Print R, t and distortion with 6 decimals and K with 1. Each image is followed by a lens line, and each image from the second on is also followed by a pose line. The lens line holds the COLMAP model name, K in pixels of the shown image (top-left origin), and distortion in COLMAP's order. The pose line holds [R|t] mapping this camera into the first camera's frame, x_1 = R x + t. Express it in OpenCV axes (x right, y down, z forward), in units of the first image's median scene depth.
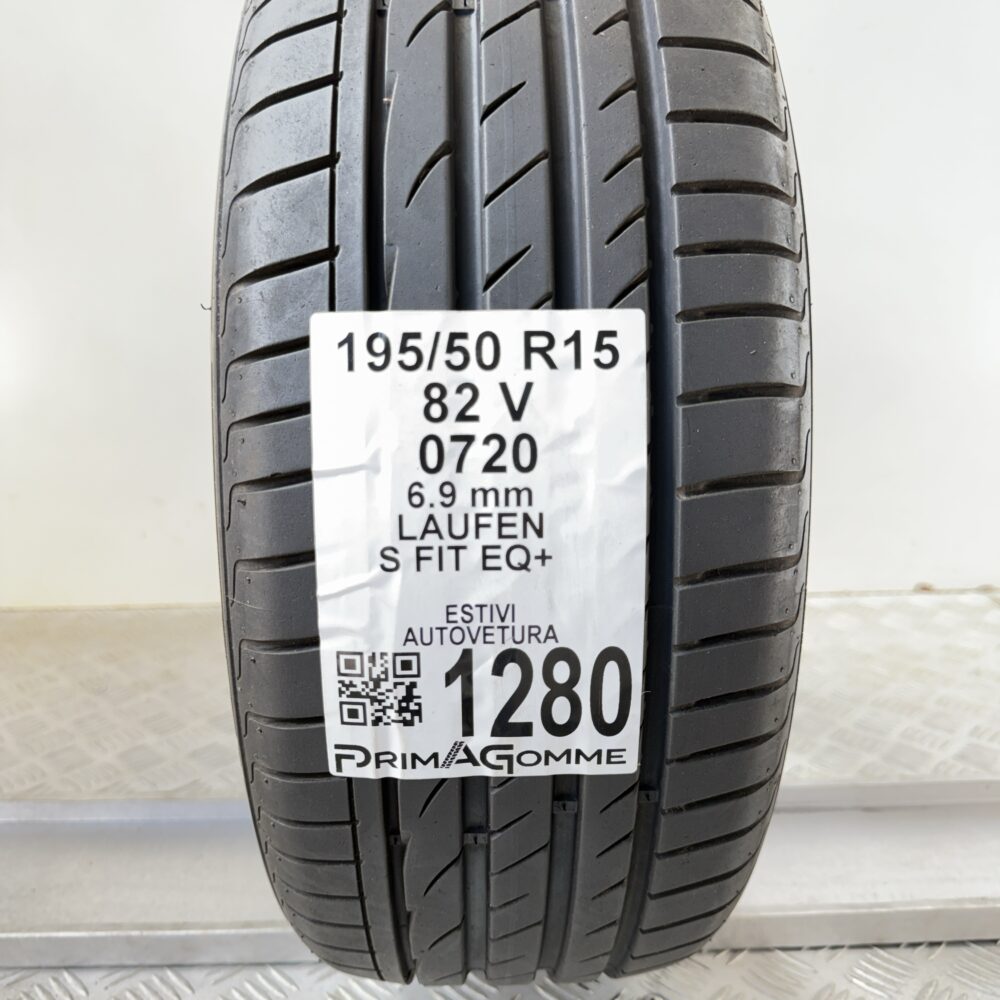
lens RADIAL K [[1090.9, 0, 500.0], [0, 1090.9, 500.0], [0, 0, 1]] dist [0.205092, -0.579069]
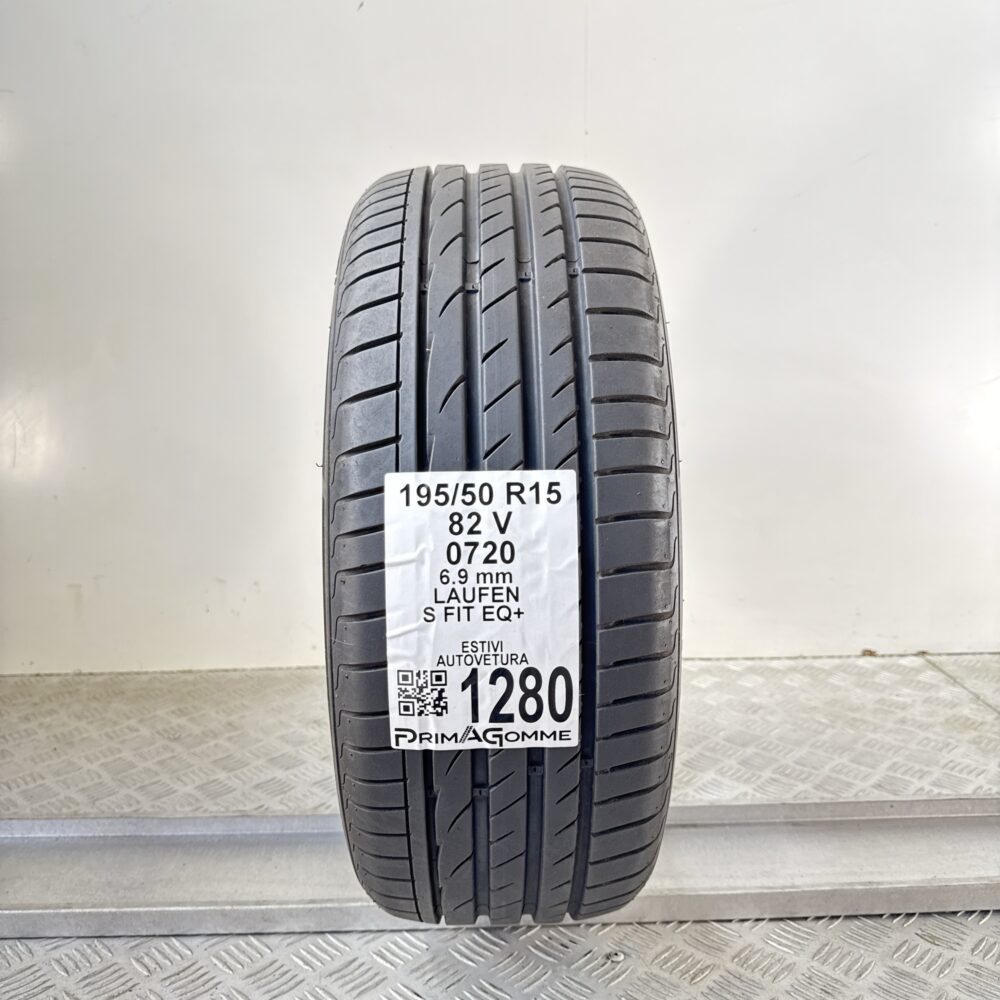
lens RADIAL K [[1090.9, 0, 500.0], [0, 1090.9, 500.0], [0, 0, 1]] dist [0.205092, -0.579069]
pose [[0.999910, -0.004837, -0.012525, 0.031022], [0.003952, 0.997557, -0.069749, -0.004603], [0.012832, 0.069693, 0.997486, -0.689147]]
